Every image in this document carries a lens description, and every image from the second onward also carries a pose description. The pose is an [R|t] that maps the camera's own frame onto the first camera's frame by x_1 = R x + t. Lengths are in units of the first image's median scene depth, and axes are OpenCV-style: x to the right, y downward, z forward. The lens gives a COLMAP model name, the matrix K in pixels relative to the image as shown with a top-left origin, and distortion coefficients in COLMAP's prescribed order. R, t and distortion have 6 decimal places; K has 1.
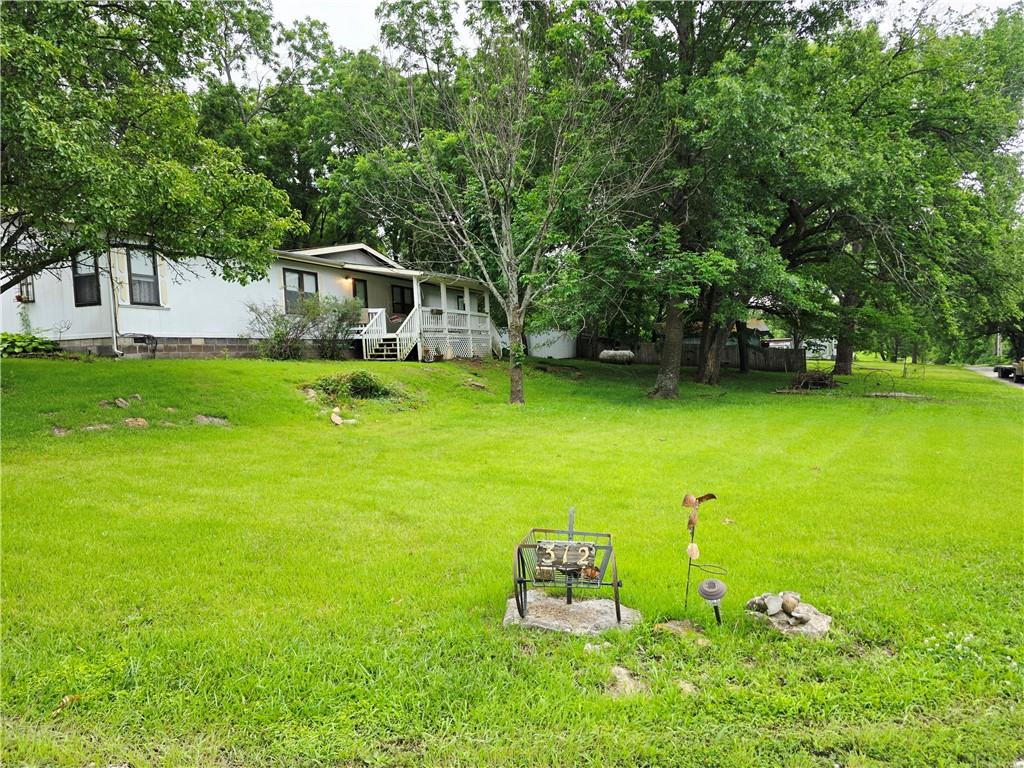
lens RADIAL K [[679.9, 0, 513.6], [0, 679.9, 384.6], [0, 0, 1]] dist [0.049708, -0.022286]
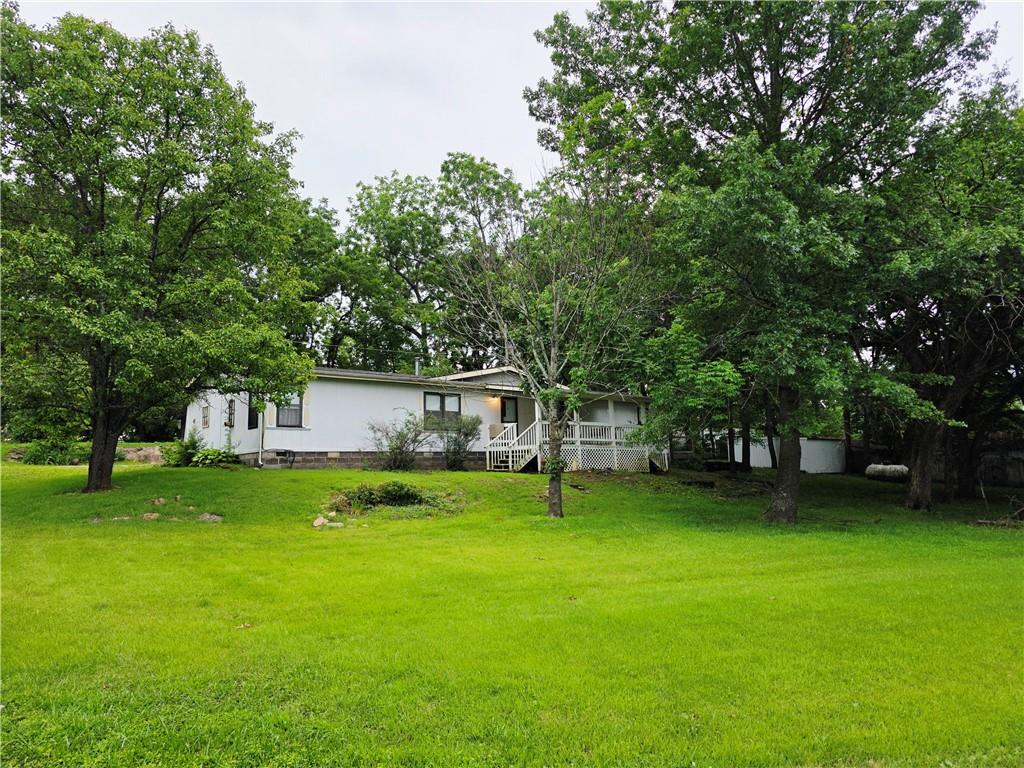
lens RADIAL K [[679.9, 0, 511.3], [0, 679.9, 379.2], [0, 0, 1]] dist [0.049708, -0.022286]
pose [[0.867667, -0.055295, -0.494061, 0.369640], [-0.029726, 0.986247, -0.162586, -0.004885], [0.496256, 0.155757, 0.854090, 0.063514]]
